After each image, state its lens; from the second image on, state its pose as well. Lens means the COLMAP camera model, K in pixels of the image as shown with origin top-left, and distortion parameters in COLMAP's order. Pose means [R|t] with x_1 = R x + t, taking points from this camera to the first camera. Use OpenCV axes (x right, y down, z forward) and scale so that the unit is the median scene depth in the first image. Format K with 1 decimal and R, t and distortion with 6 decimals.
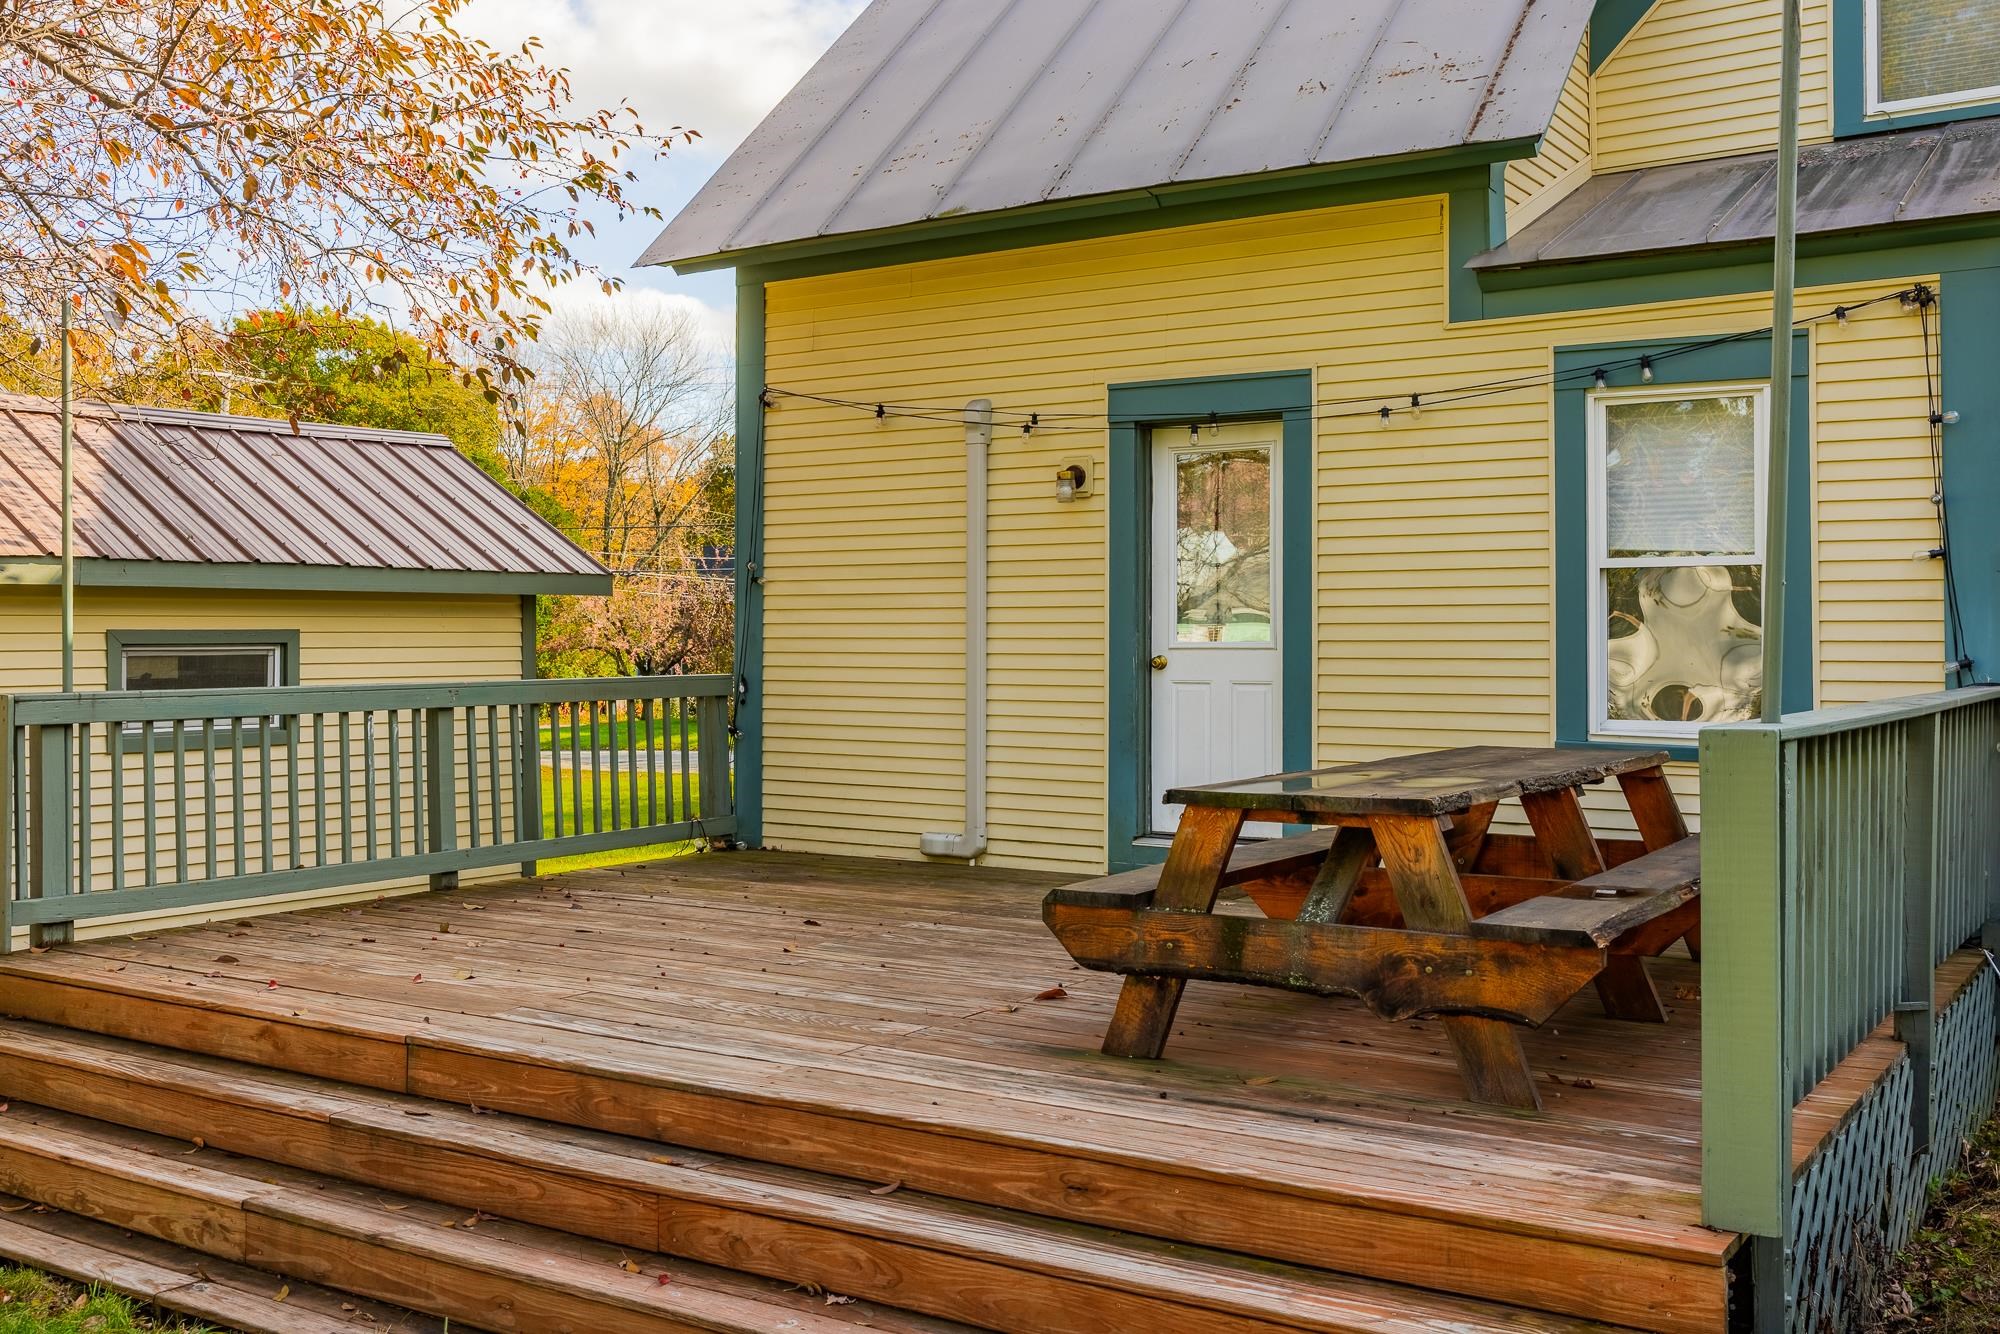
lens RADIAL K [[1865.7, 0, 1000.0], [0, 1865.7, 667.0], [0, 0, 1]] dist [-0.003243, 0.000374]
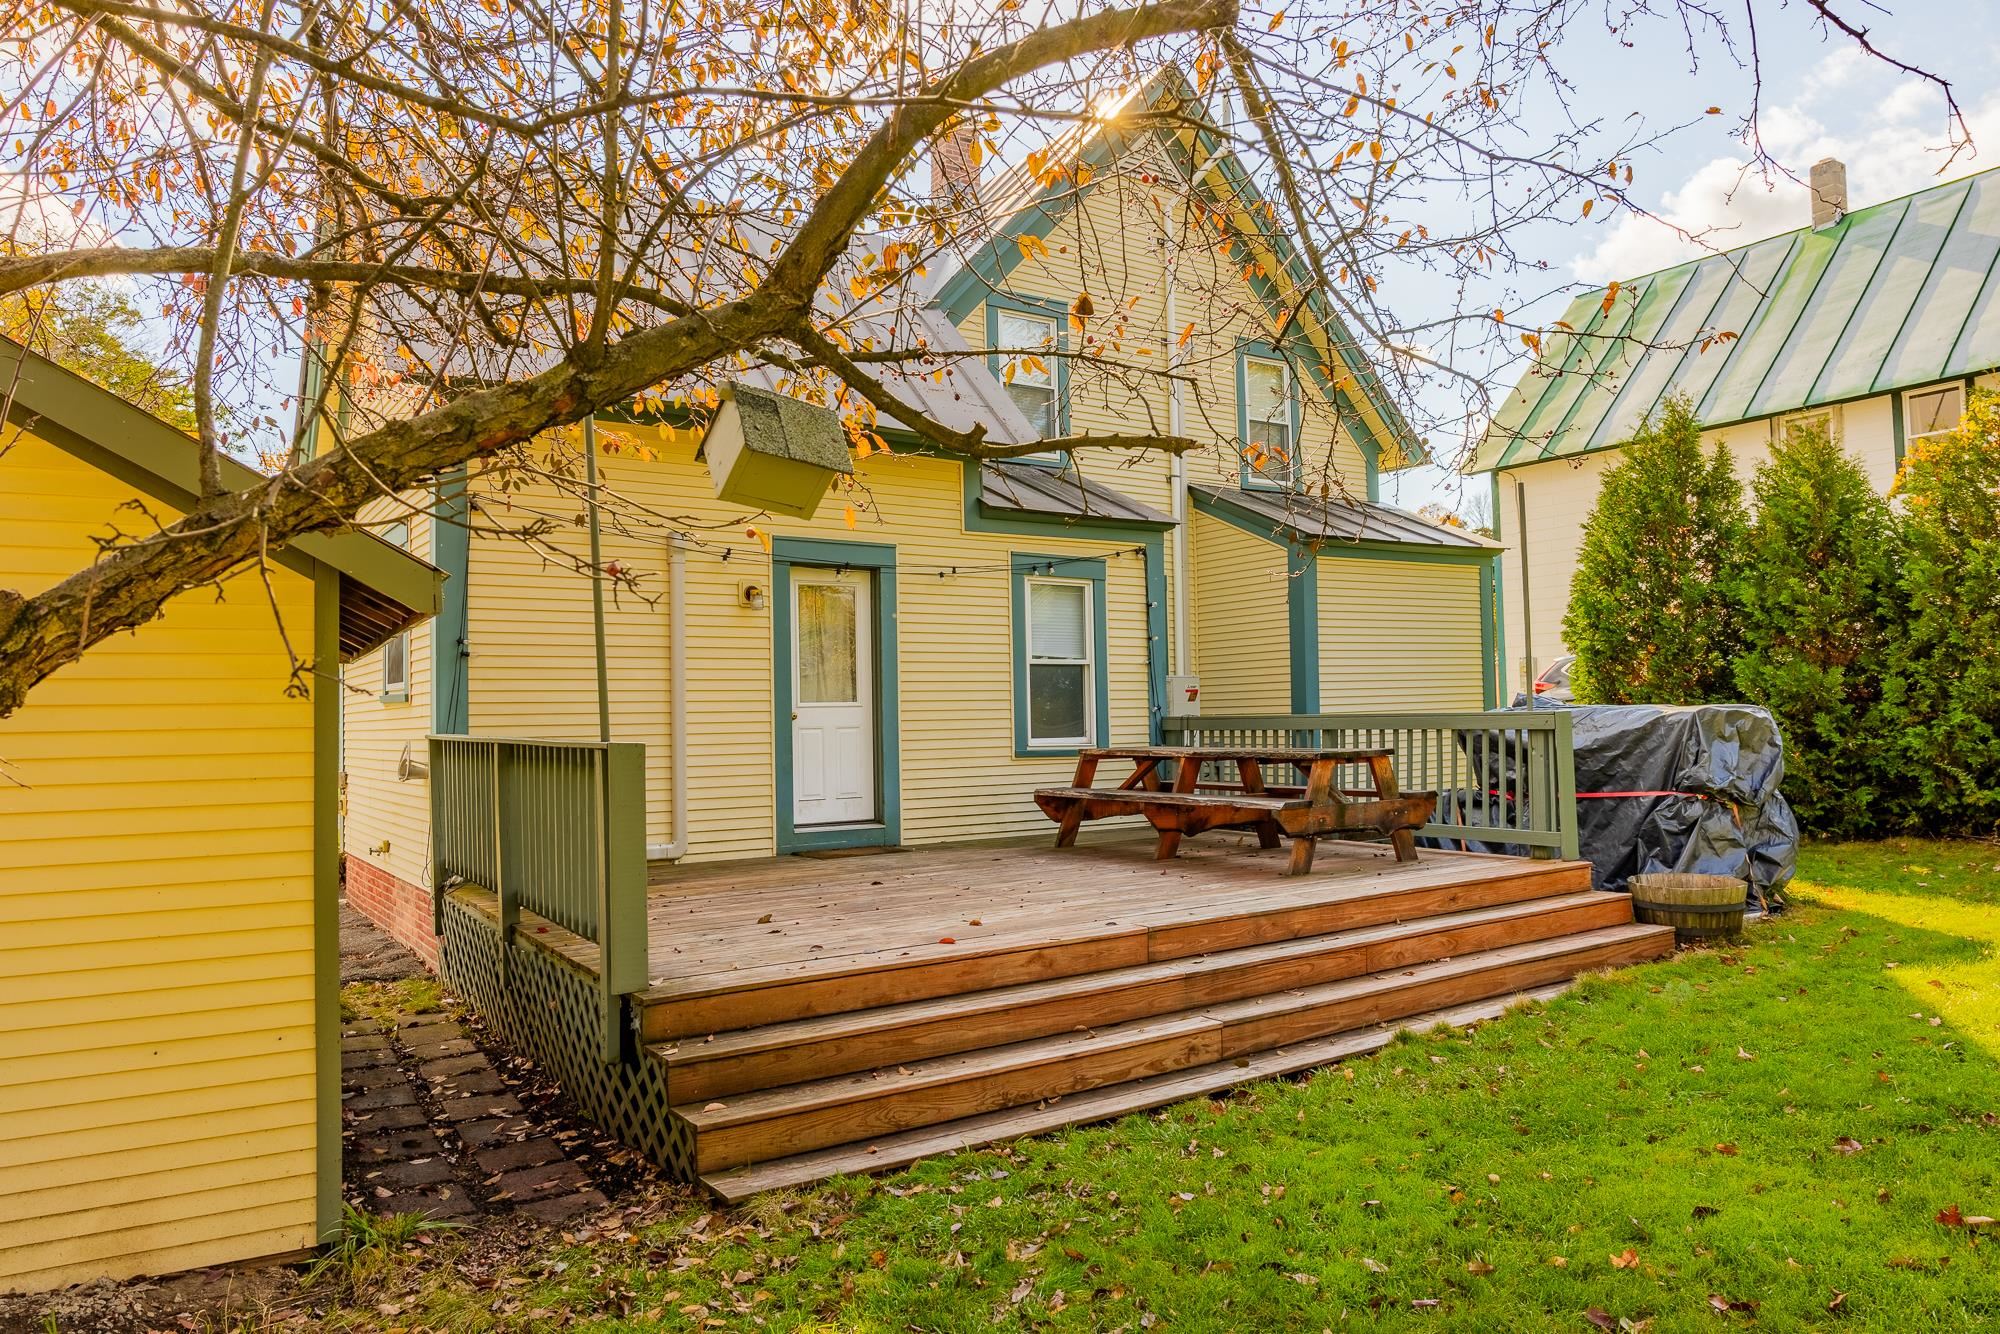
lens RADIAL K [[1361.2, 0, 1000.0], [0, 1361.2, 667.0], [0, 0, 1]] dist [-0.000367, -0.000041]
pose [[0.396244, 0.025171, 0.917800, -0.991005], [0.026547, 0.998892, -0.038856, 0.006693], [-0.917762, 0.039762, 0.395136, 0.425431]]
